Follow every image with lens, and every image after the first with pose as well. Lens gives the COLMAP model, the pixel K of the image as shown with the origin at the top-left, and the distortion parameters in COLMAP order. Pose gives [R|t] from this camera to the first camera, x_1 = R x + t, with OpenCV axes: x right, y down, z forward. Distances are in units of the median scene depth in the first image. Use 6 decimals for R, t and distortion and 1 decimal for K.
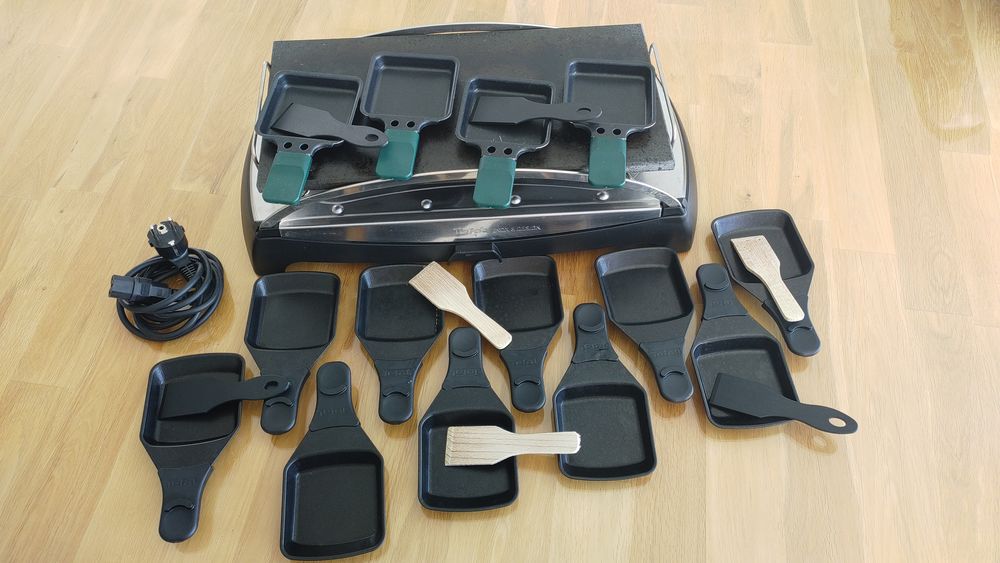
lens RADIAL K [[790.5, 0, 498.2], [0, 790.5, 277.4], [0, 0, 1]] dist [0.032979, -0.060093]
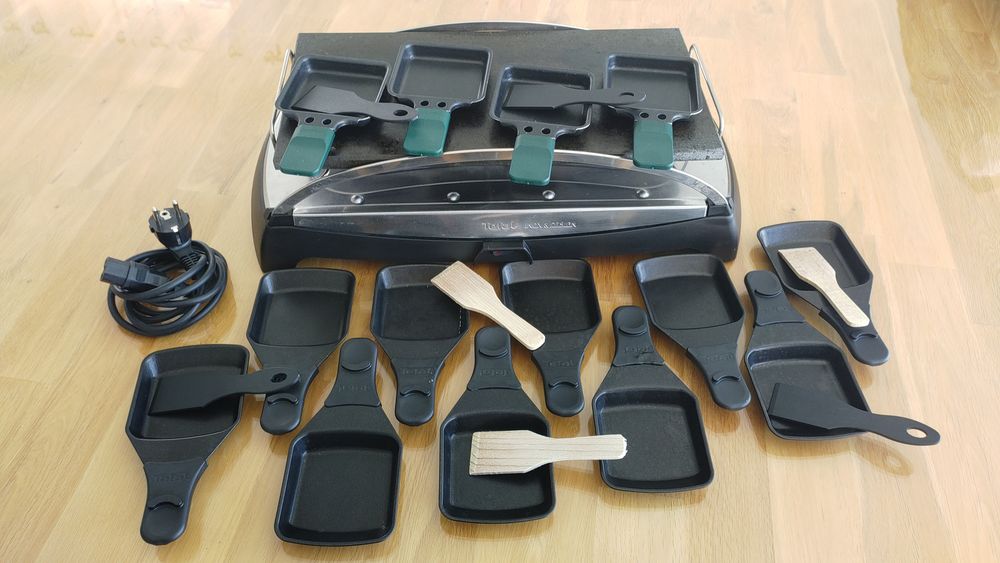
lens RADIAL K [[790.5, 0, 498.5], [0, 790.5, 275.9], [0, 0, 1]] dist [0.032979, -0.060093]
pose [[0.999674, 0.024404, 0.007463, -0.042820], [-0.023022, 0.988598, -0.148807, 0.136788], [-0.011010, 0.148587, 0.988838, 0.097629]]
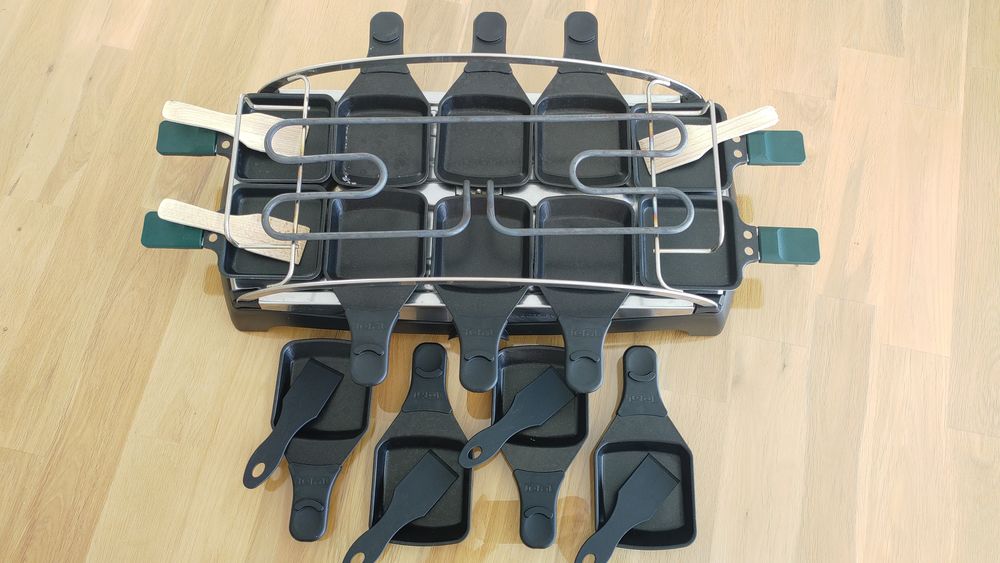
lens RADIAL K [[790.5, 0, 502.5], [0, 790.5, 278.4], [0, 0, 1]] dist [0.032979, -0.060093]
pose [[0.997391, 0.071873, -0.006768, -0.001458], [-0.067421, 0.960901, 0.268558, -0.338784], [0.025806, -0.267401, 0.963240, 0.161168]]
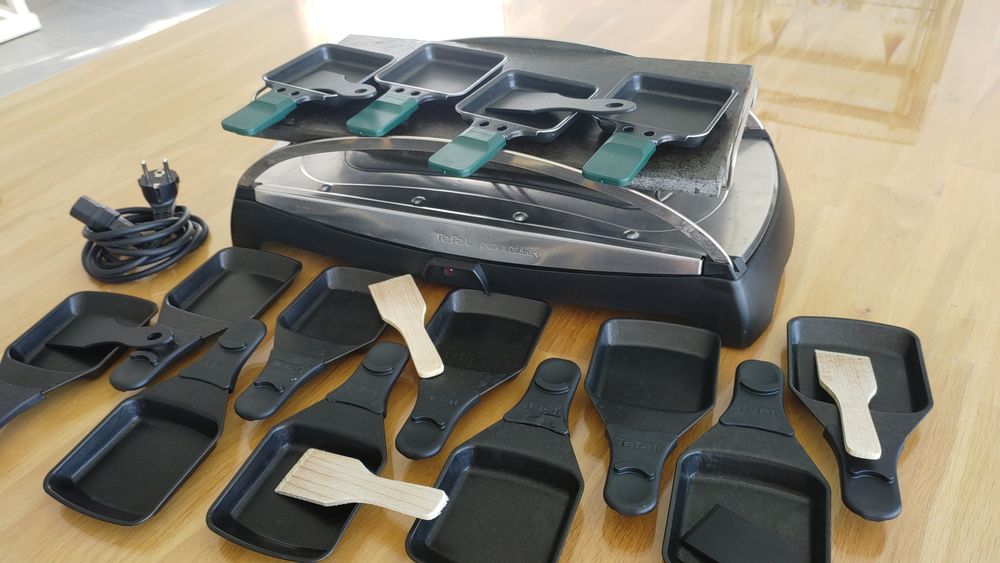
lens RADIAL K [[790.5, 0, 498.4], [0, 790.5, 280.5], [0, 0, 1]] dist [0.032979, -0.060093]
pose [[0.909556, 0.210797, -0.358152, 0.297877], [-0.312008, 0.915650, -0.253447, 0.165322], [0.274516, 0.342270, 0.898606, 0.317206]]
